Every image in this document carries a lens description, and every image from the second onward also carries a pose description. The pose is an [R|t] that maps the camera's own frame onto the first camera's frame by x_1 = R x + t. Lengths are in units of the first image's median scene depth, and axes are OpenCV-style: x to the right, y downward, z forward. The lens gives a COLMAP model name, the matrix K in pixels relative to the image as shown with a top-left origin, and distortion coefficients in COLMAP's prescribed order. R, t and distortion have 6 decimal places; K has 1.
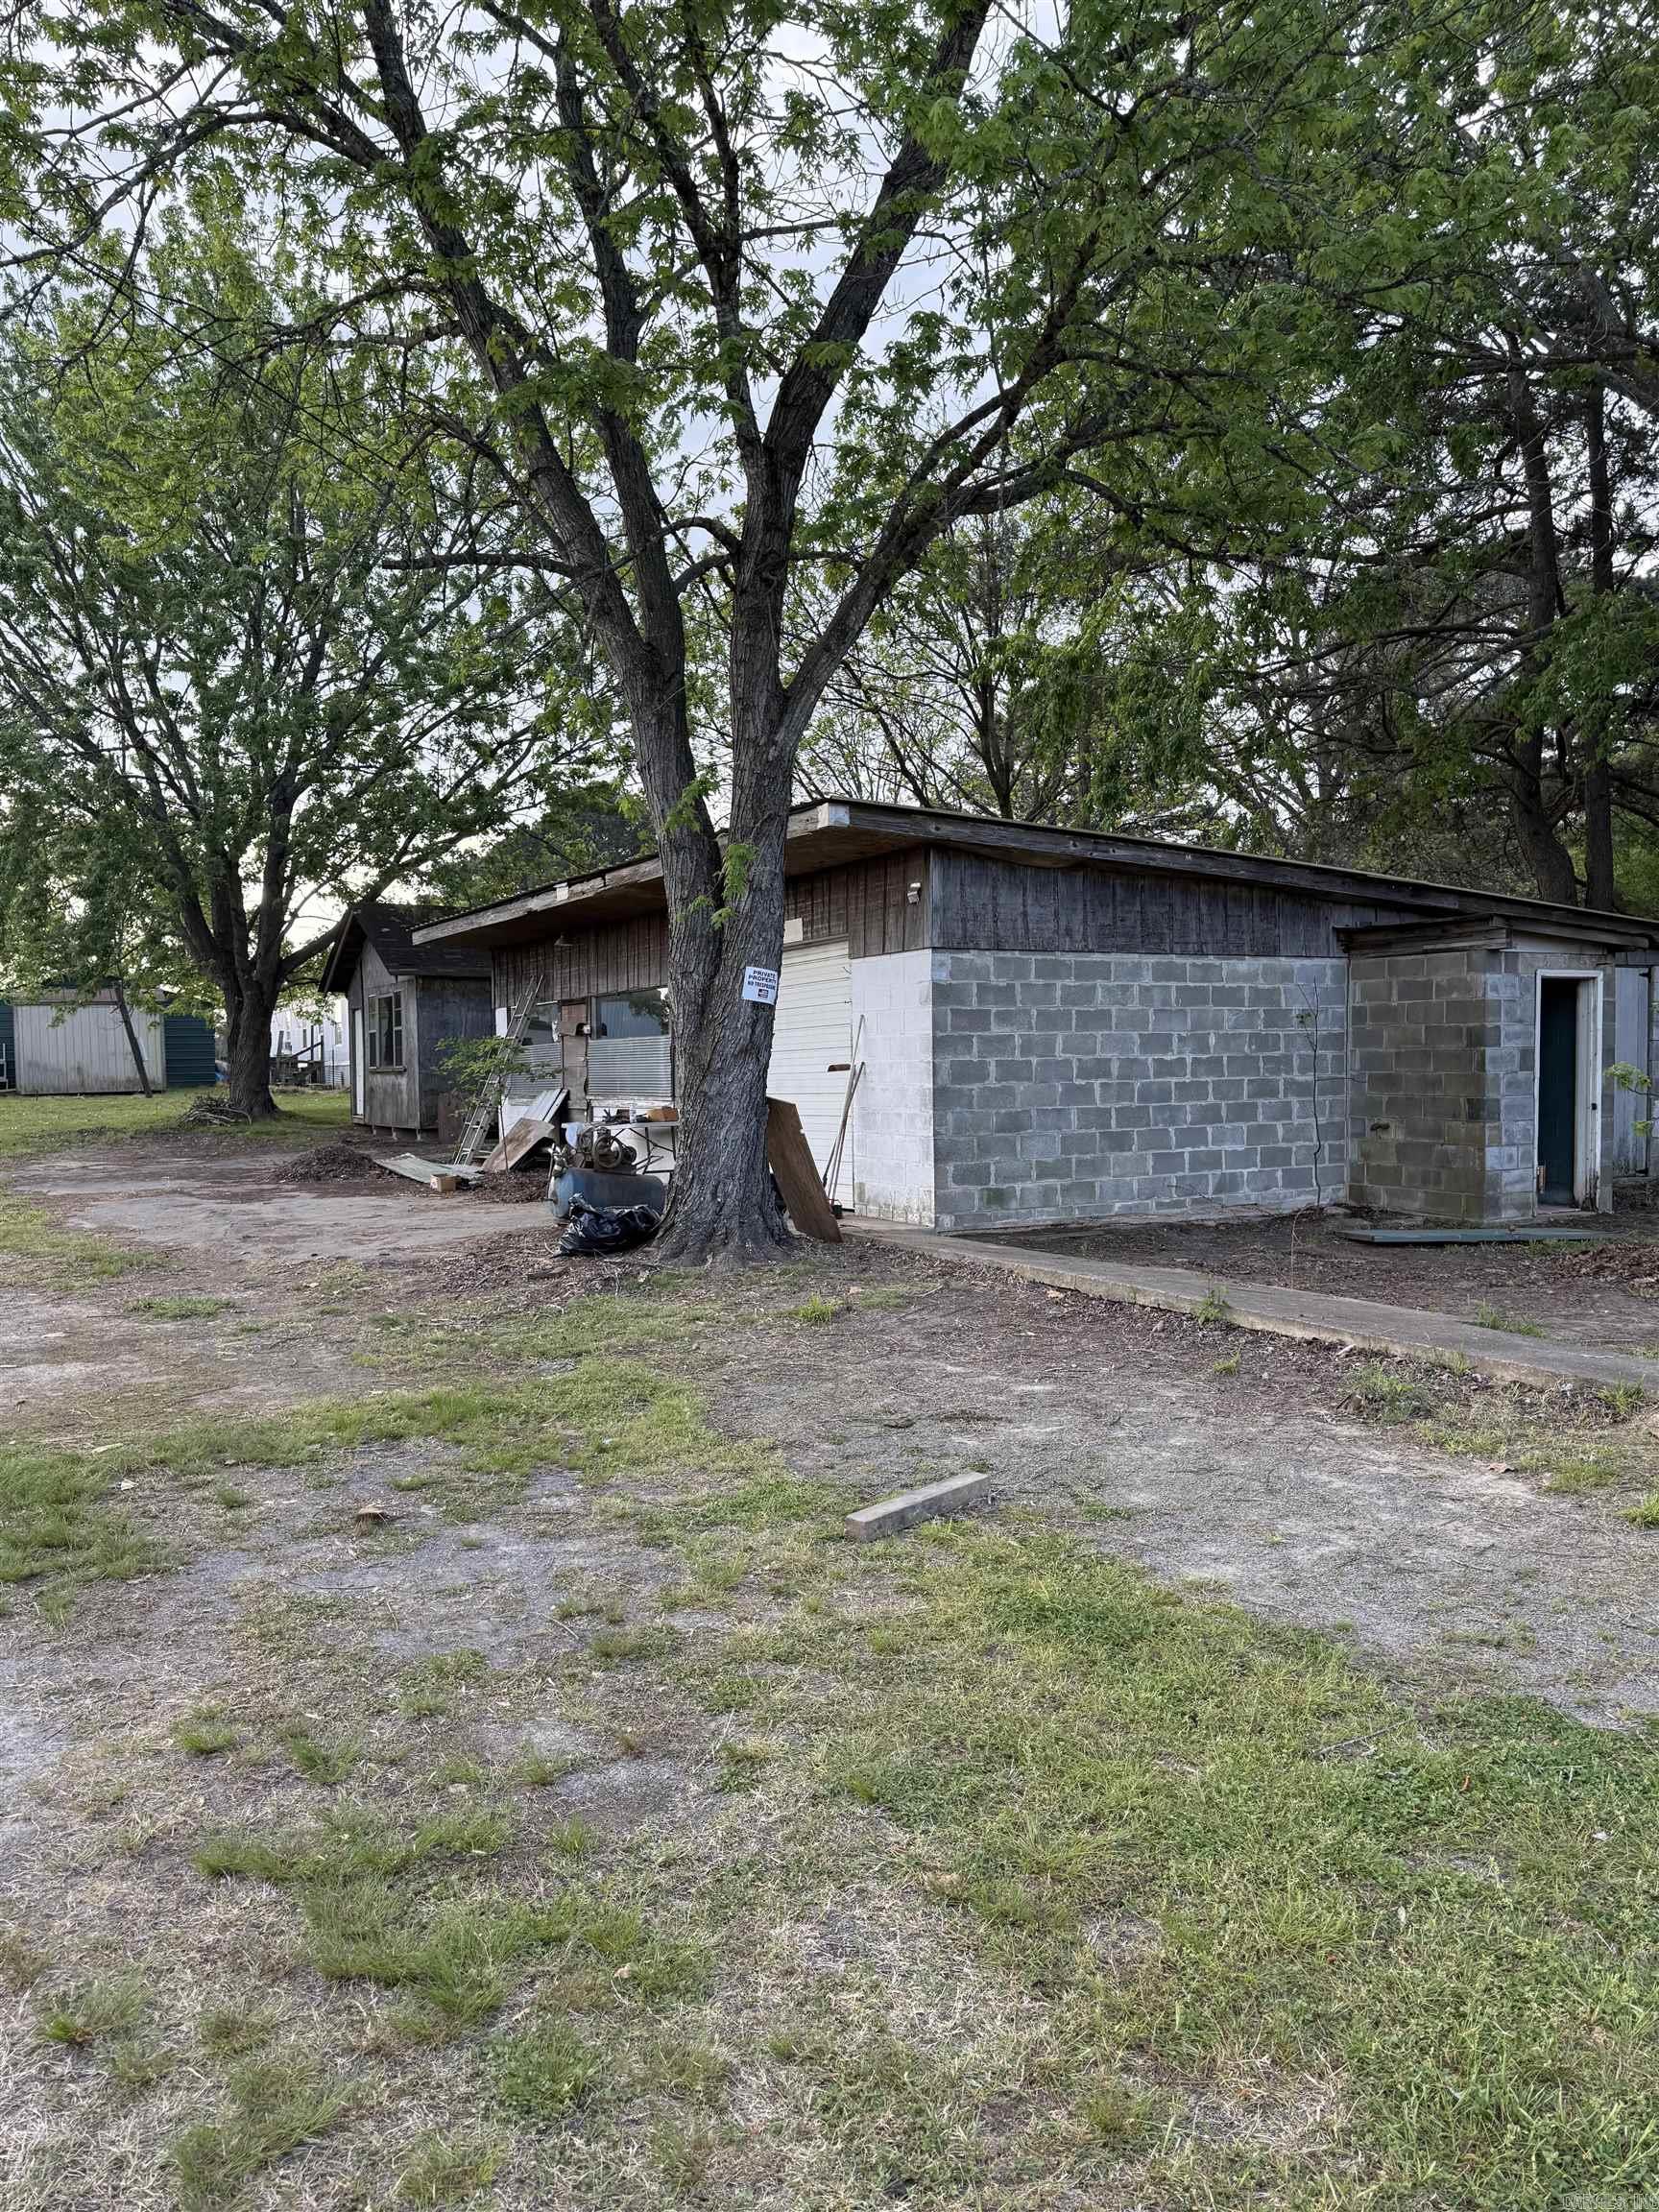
lens RADIAL K [[1531.5, 0, 829.5], [0, 1531.5, 1106.0], [0, 0, 1]] dist [0.182637, -0.335480]
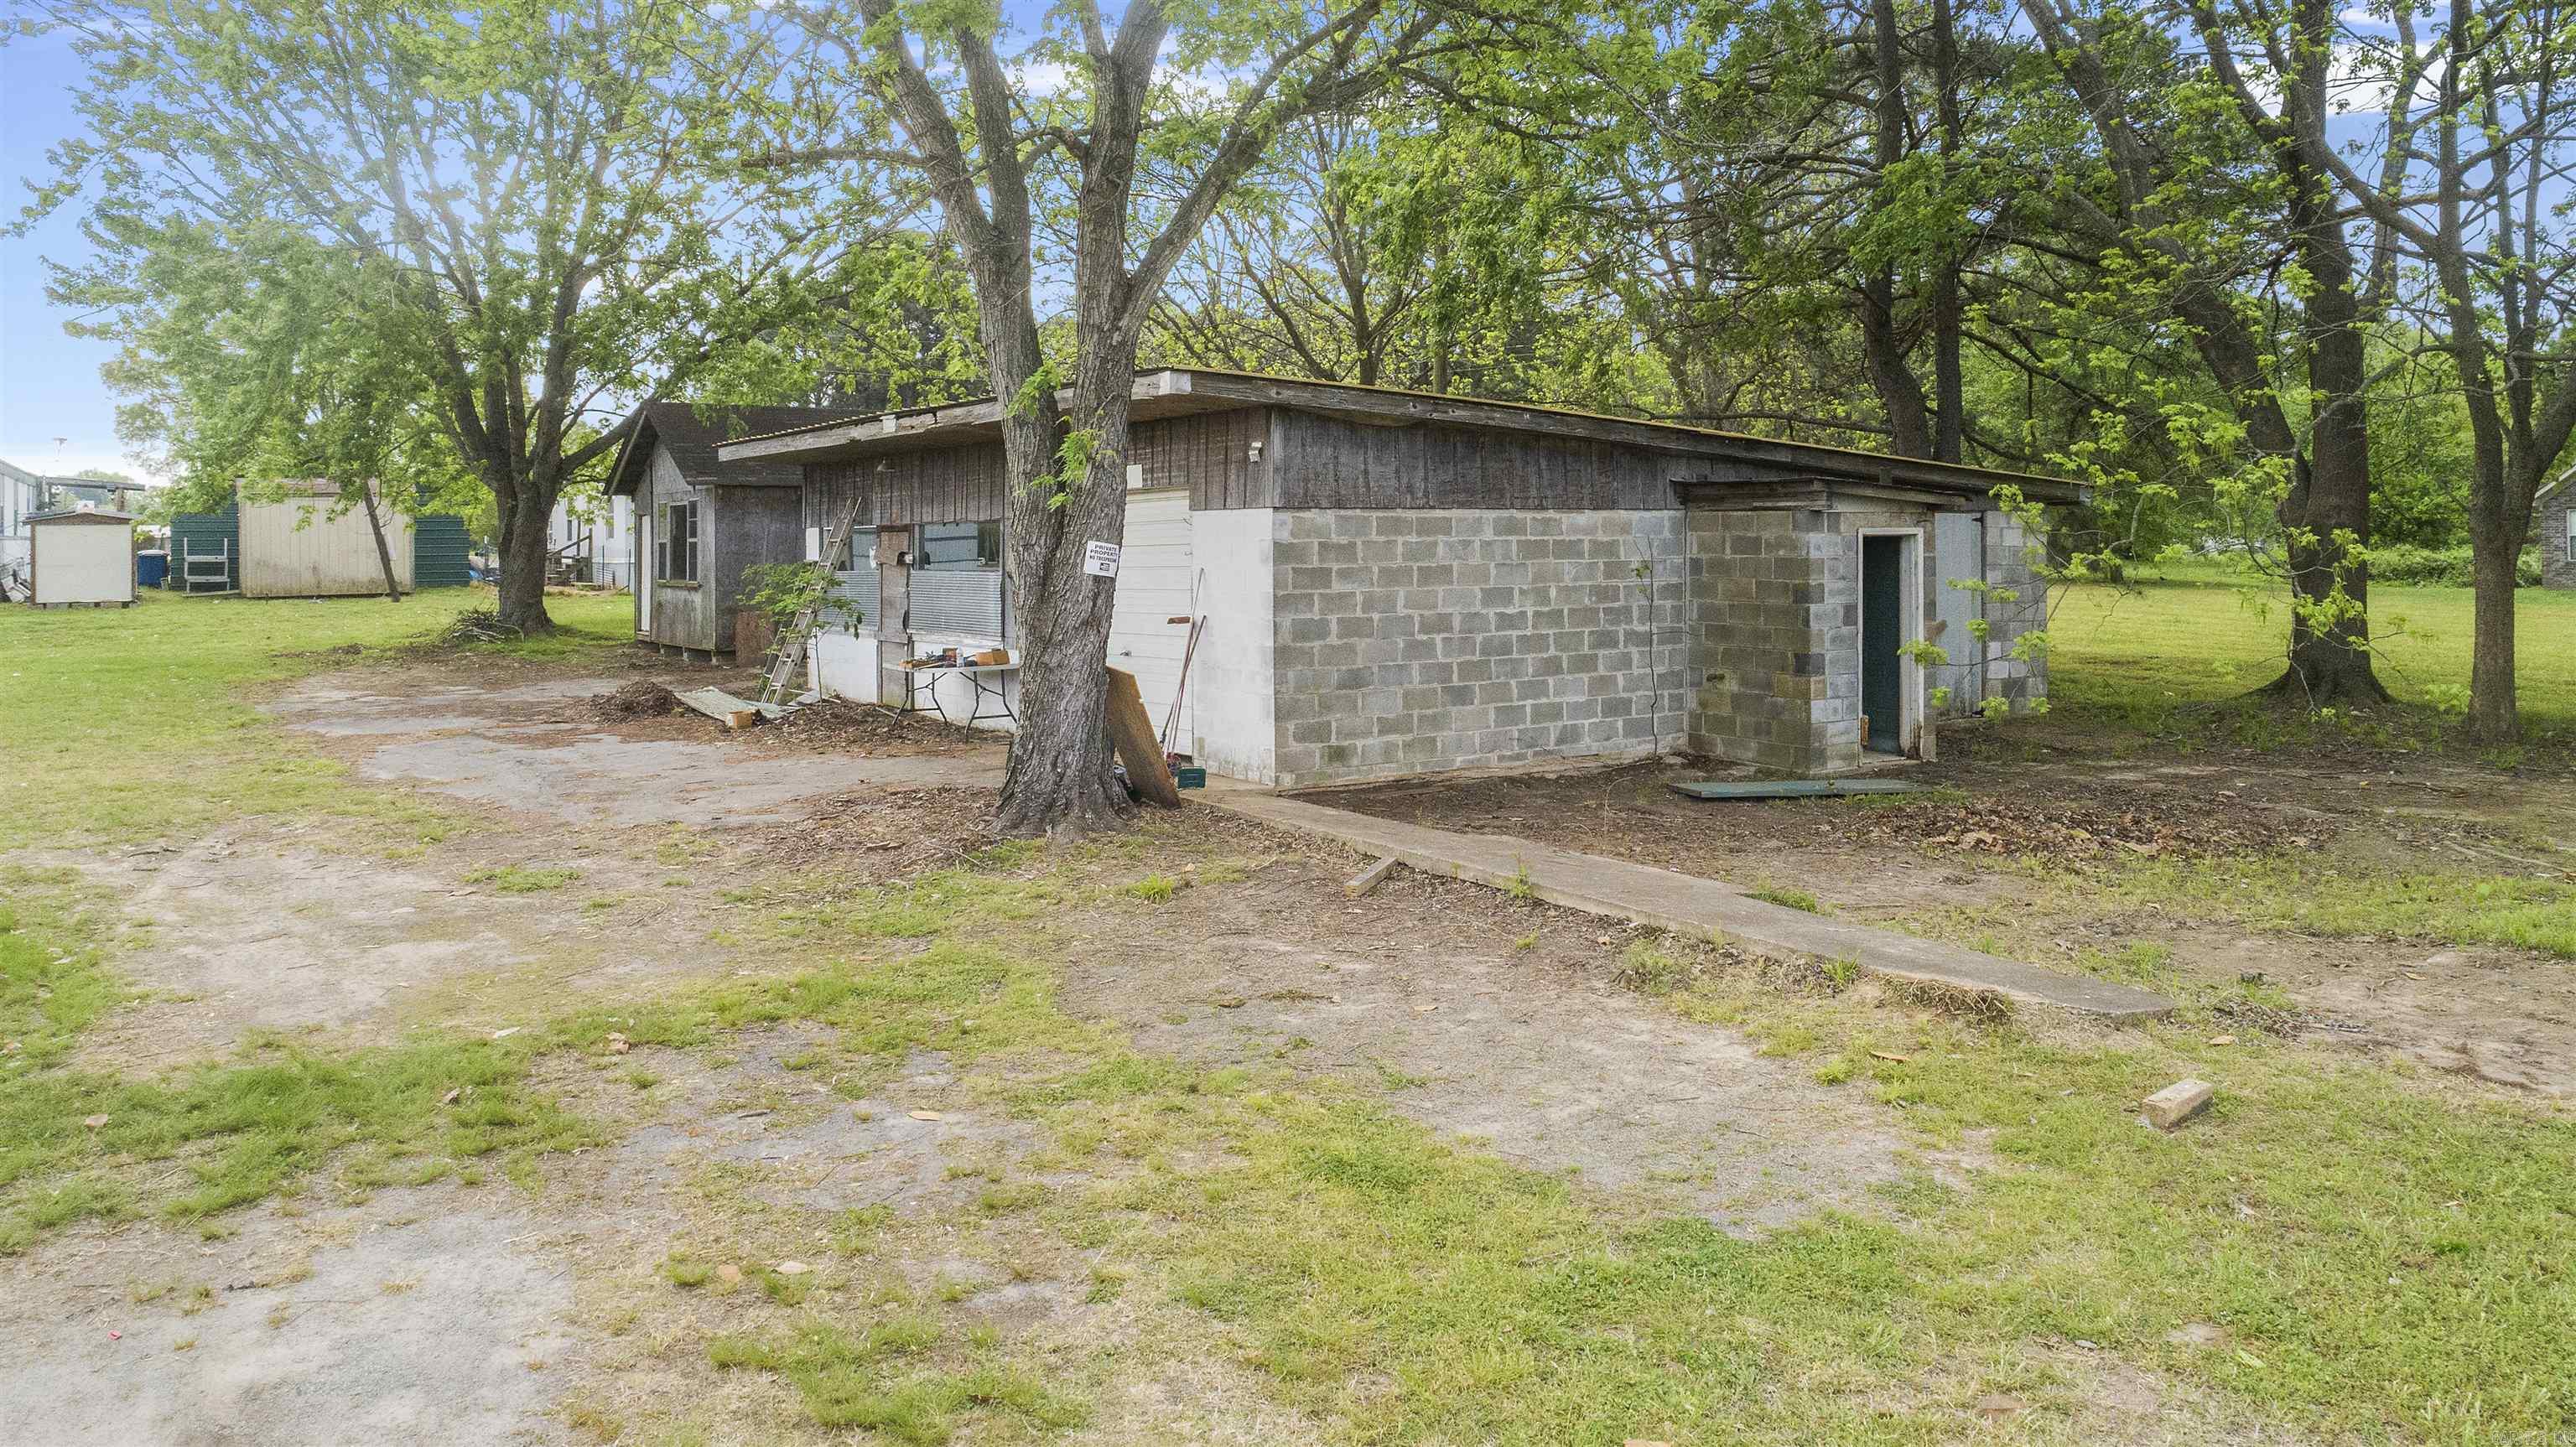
lens RADIAL K [[1787.6, 0, 1303.9], [0, 1787.6, 553.9], [0, 0, 1]] dist [0.003620, 0.000164]
pose [[0.997034, 0.006453, 0.076686, -0.002138], [-0.004969, 0.999797, -0.019523, -0.048401], [-0.076797, 0.019085, 0.996864, -0.153379]]
